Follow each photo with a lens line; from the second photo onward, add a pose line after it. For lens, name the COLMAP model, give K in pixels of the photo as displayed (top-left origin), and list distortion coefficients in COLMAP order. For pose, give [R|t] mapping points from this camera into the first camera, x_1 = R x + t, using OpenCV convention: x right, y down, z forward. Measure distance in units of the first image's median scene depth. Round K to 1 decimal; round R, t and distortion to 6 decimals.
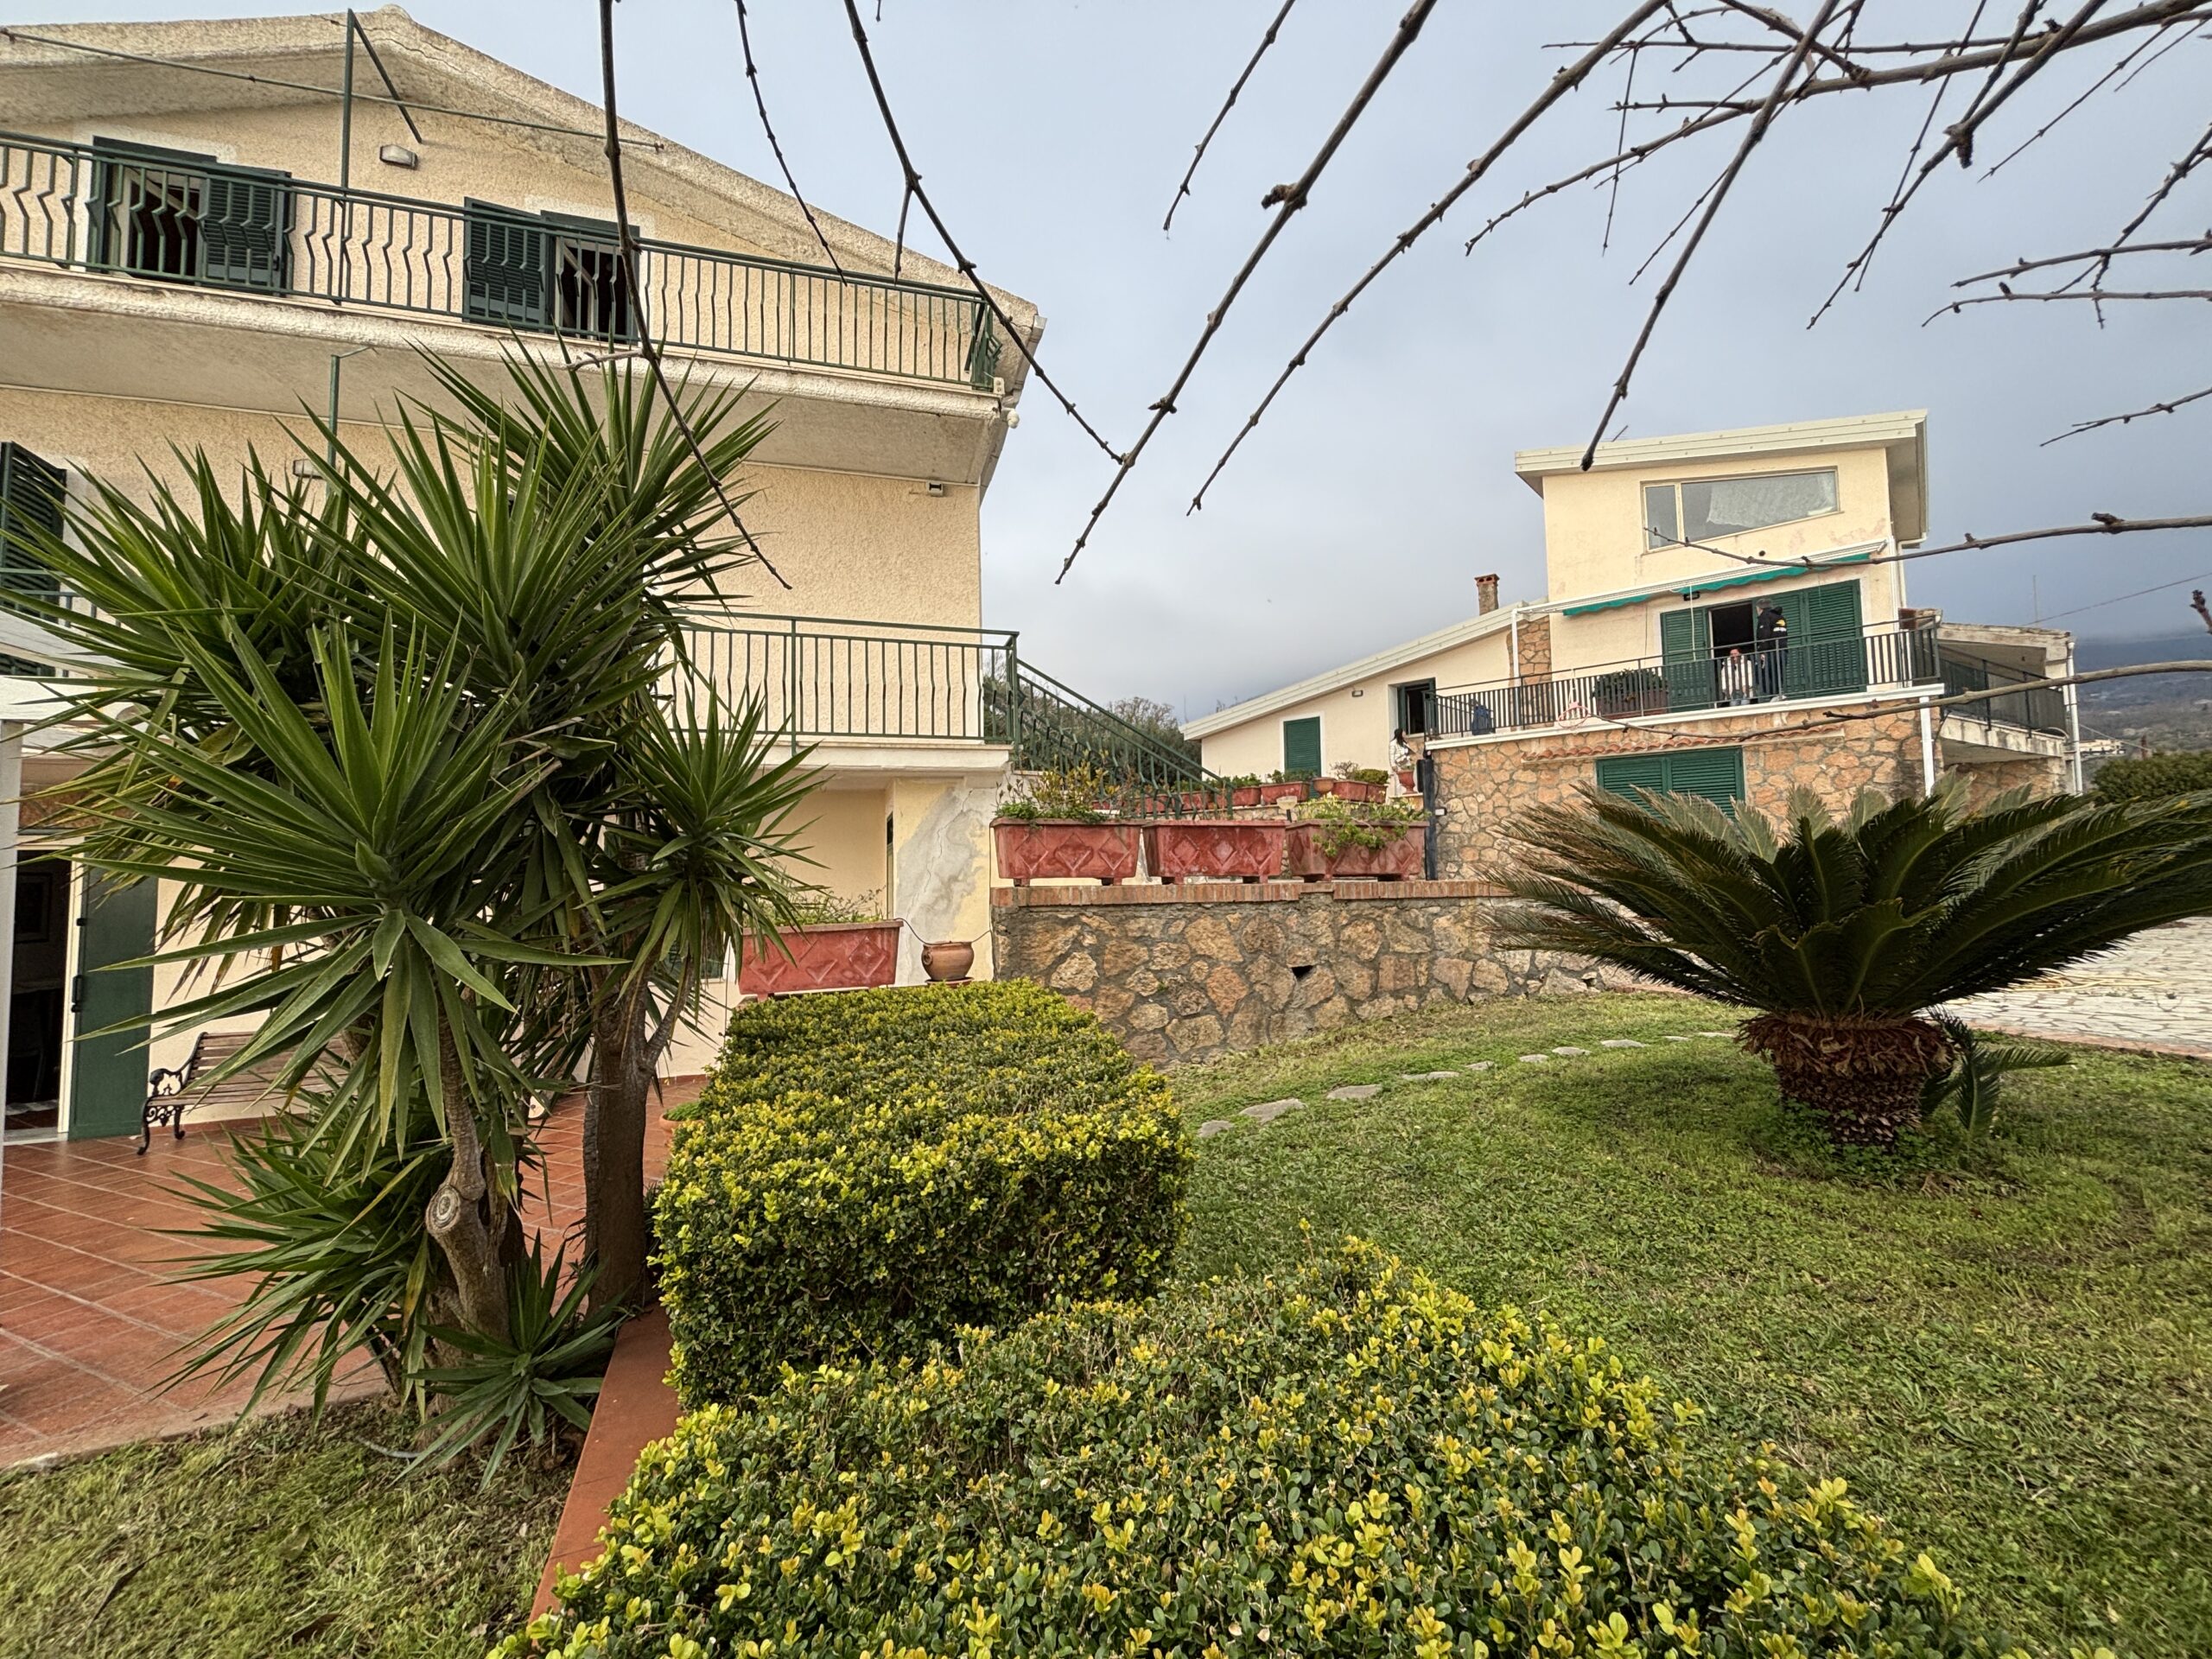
lens RADIAL K [[890.2, 0, 1106.2], [0, 890.2, 822.6], [0, 0, 1]] dist [0.004971, -0.001826]
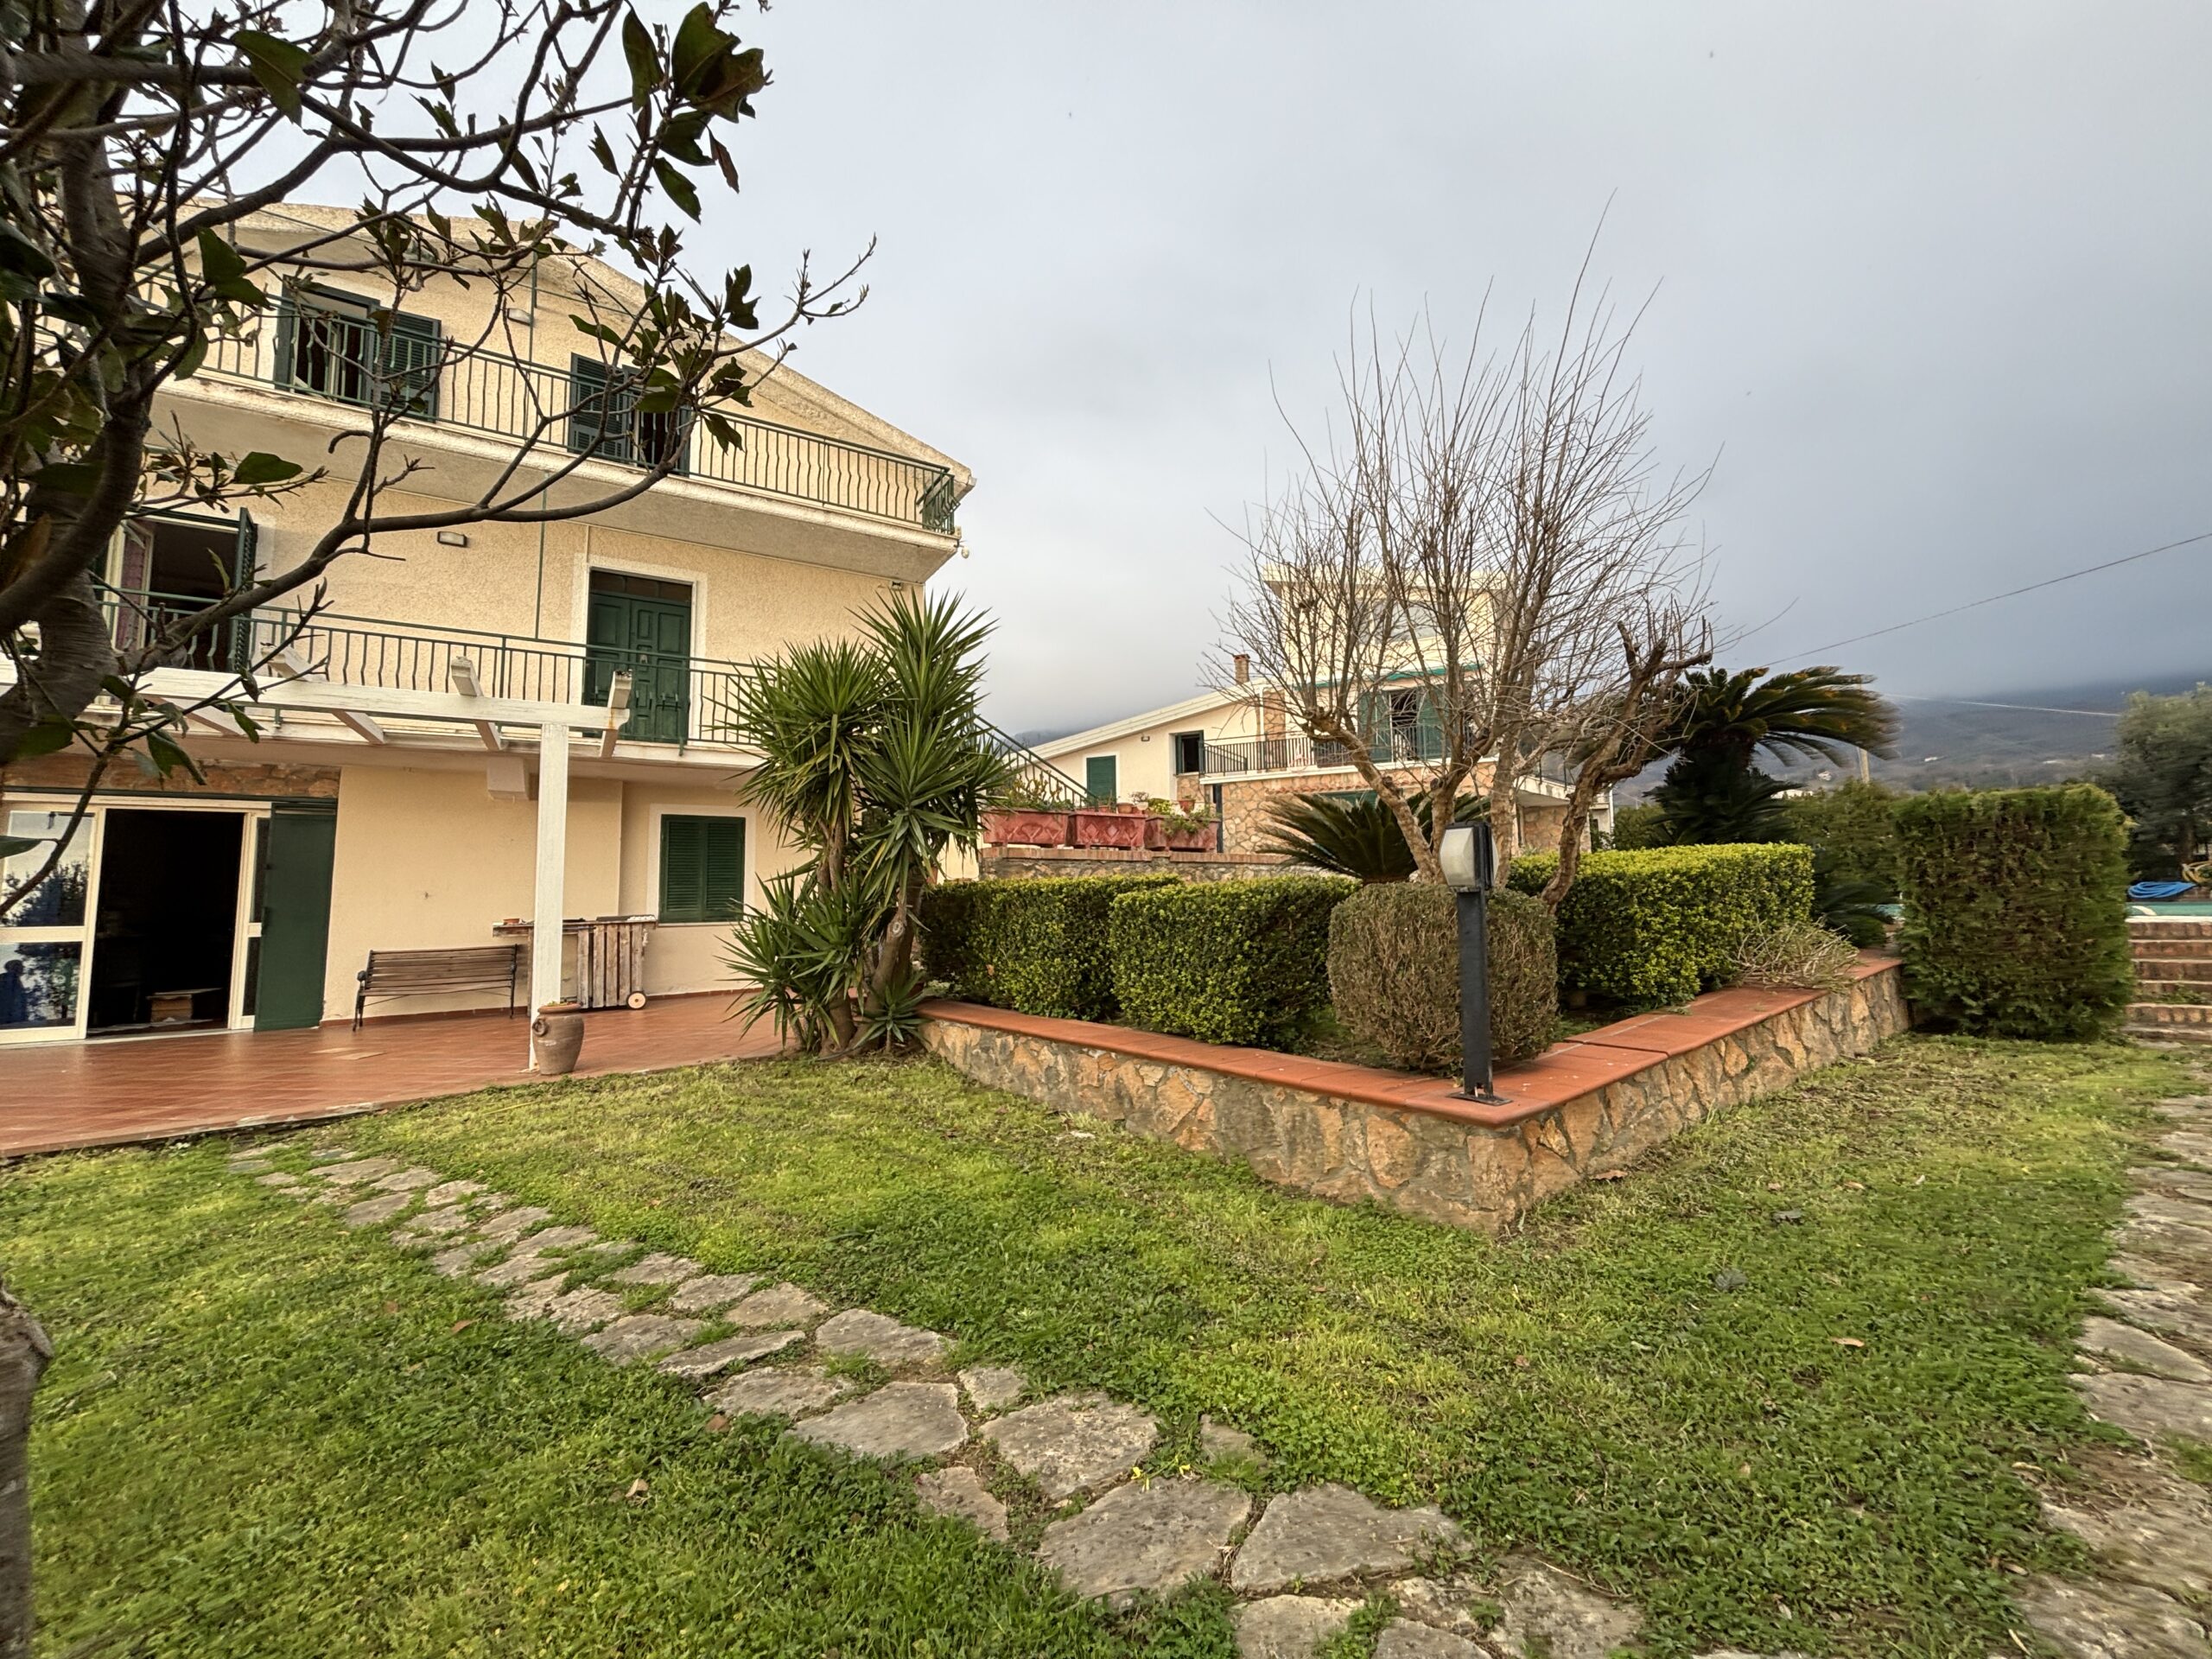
lens RADIAL K [[848.2, 0, 1096.6], [0, 848.2, 828.0], [0, 0, 1]] dist [-0.000568, -0.000176]
pose [[0.969434, 0.028572, 0.243684, -0.117268], [-0.022009, 0.999319, -0.029610, 0.029714], [-0.244364, 0.023341, 0.969403, -0.233388]]
